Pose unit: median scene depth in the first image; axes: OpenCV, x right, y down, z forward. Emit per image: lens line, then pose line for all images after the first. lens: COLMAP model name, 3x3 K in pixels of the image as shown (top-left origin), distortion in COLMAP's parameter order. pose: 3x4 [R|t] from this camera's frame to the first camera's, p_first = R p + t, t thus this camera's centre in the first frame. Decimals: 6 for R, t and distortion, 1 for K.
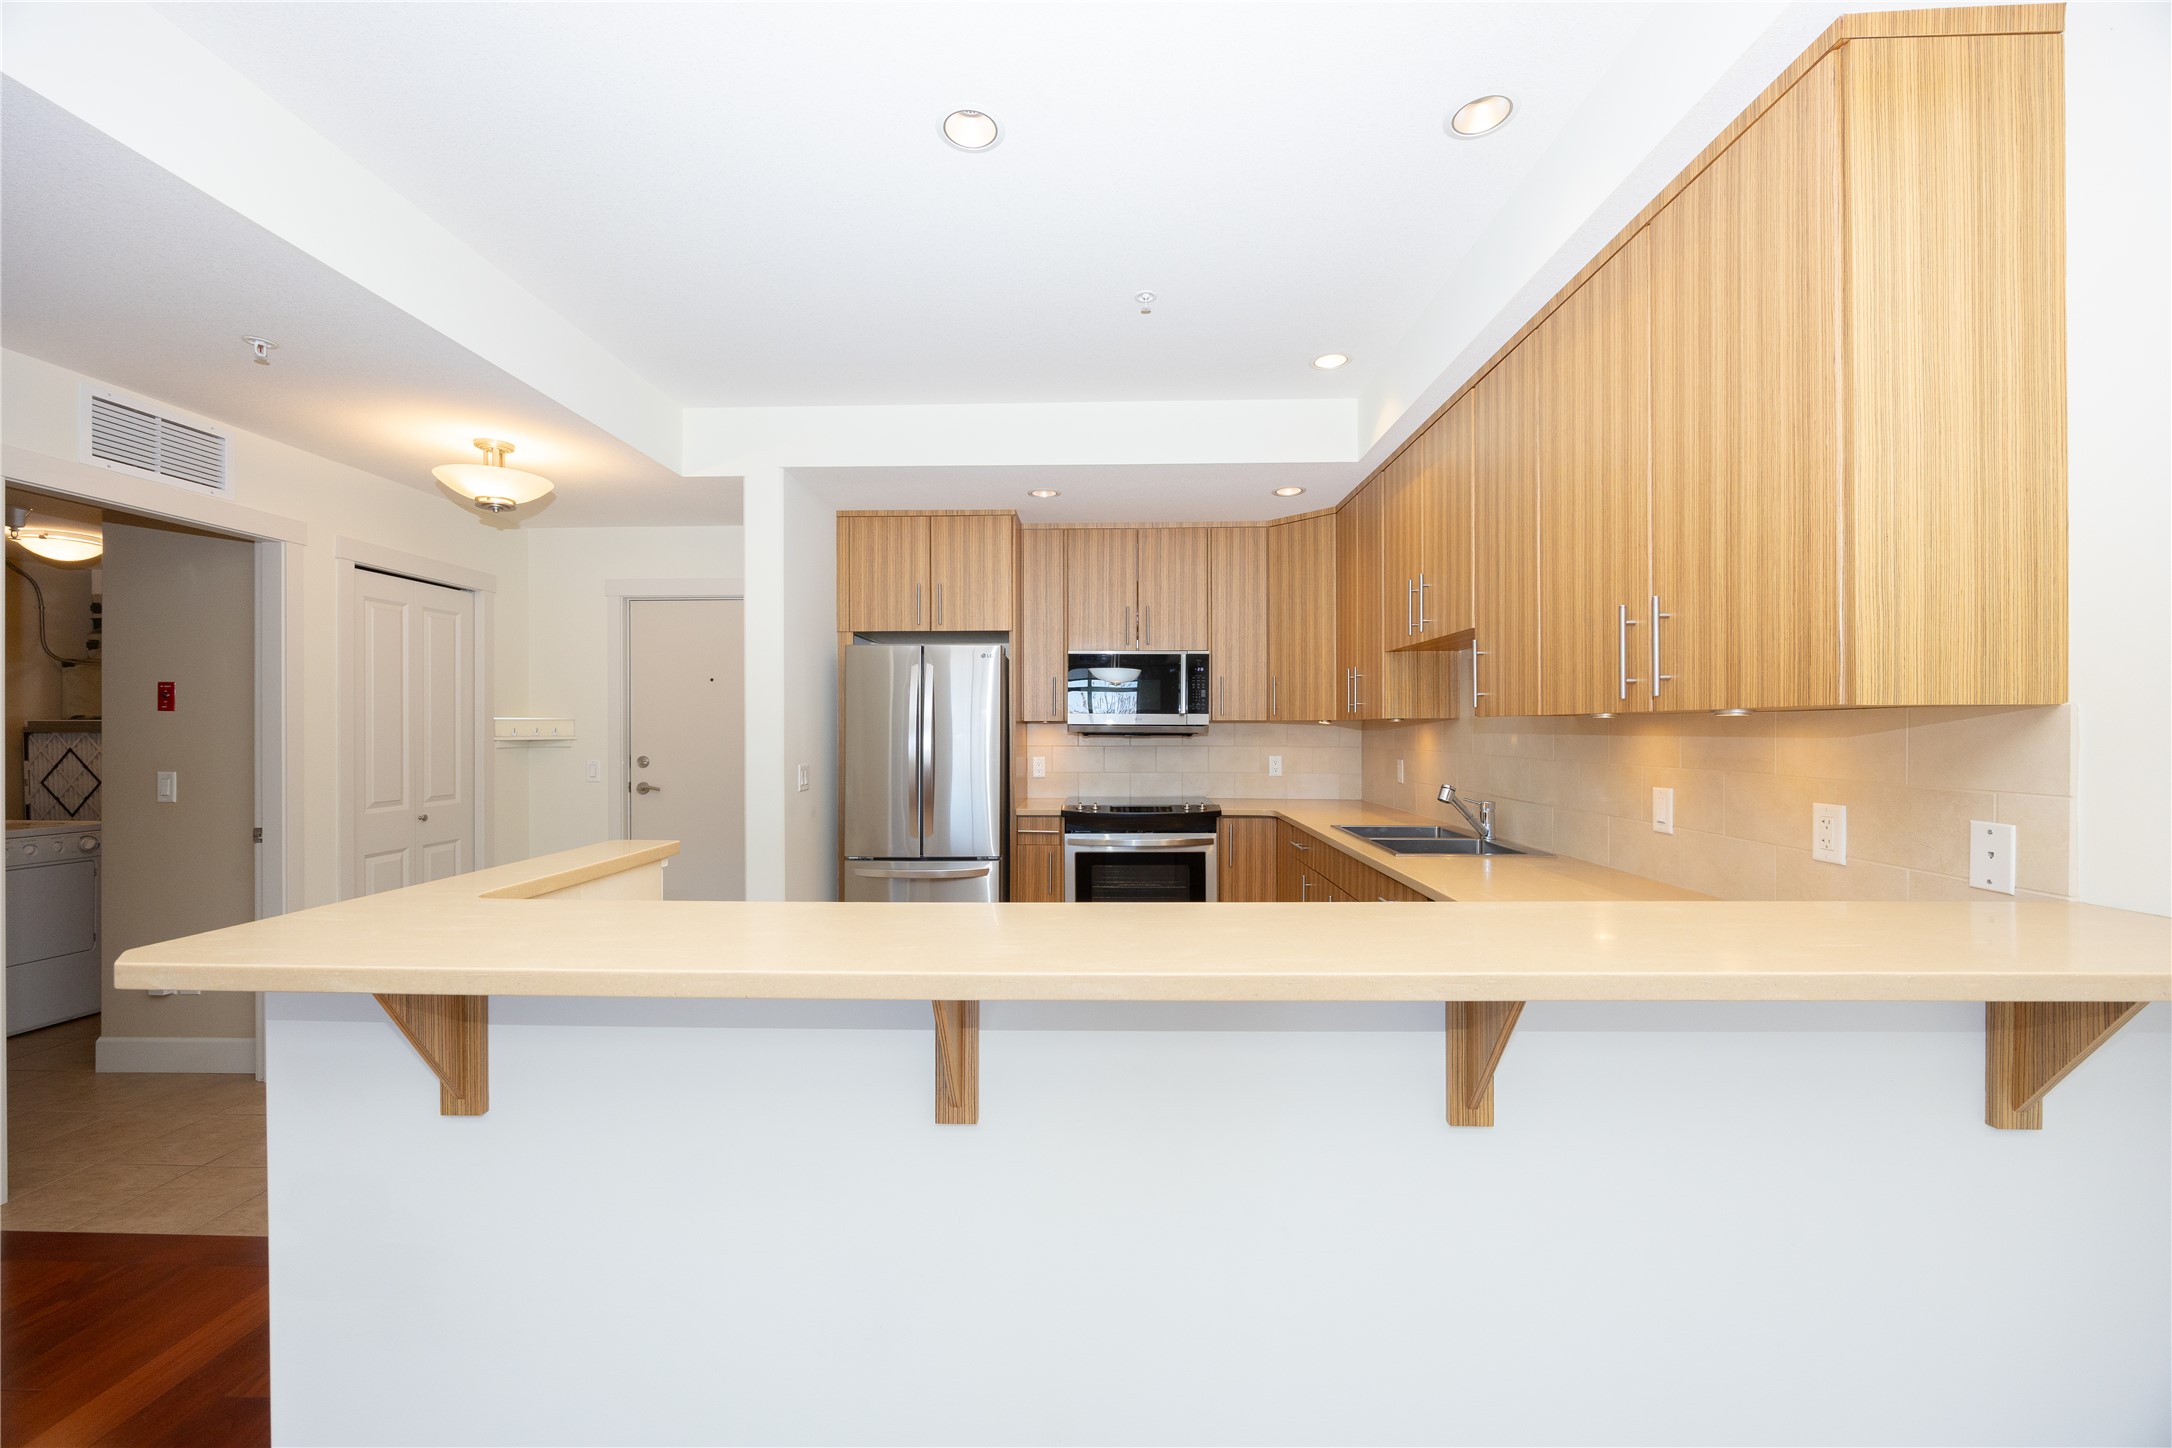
lens RADIAL K [[829.5, 0, 1086.3], [0, 829.5, 722.1], [0, 0, 1]] dist [0.002954, 0.000198]
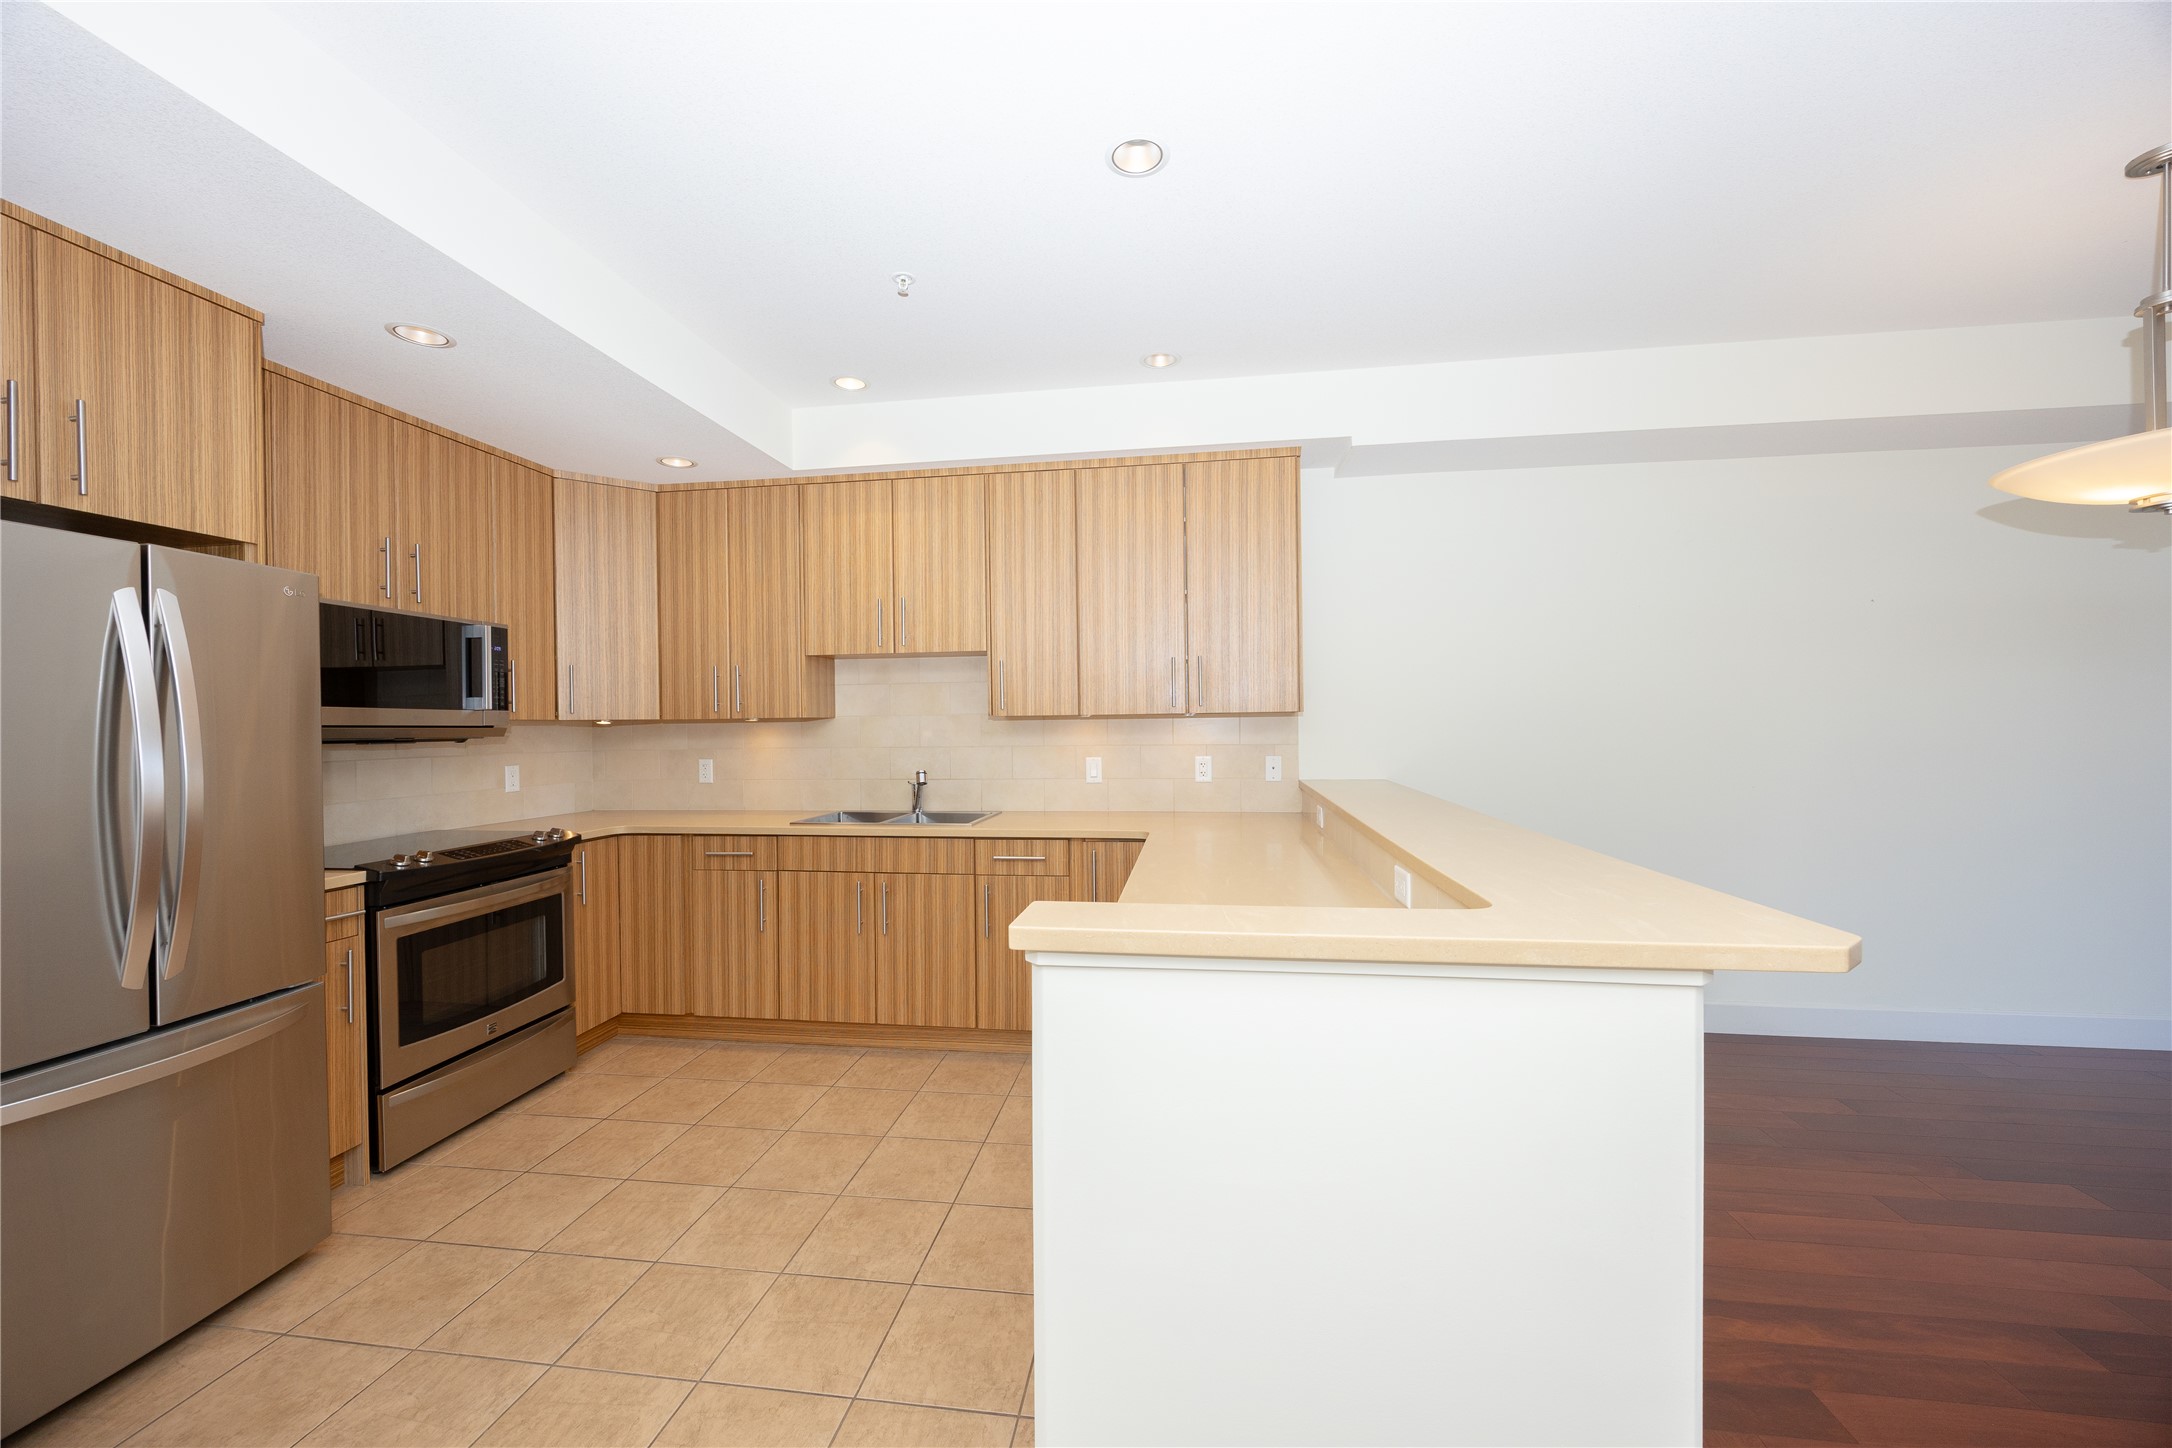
lens RADIAL K [[829.5, 0, 1085.5], [0, 829.5, 727.2], [0, 0, 1]] dist [0.002954, 0.000198]
pose [[0.112715, -0.006270, 0.993608, -0.553941], [0.004978, 0.999971, 0.005746, 0.003051], [-0.993615, 0.004298, 0.112743, 0.434131]]
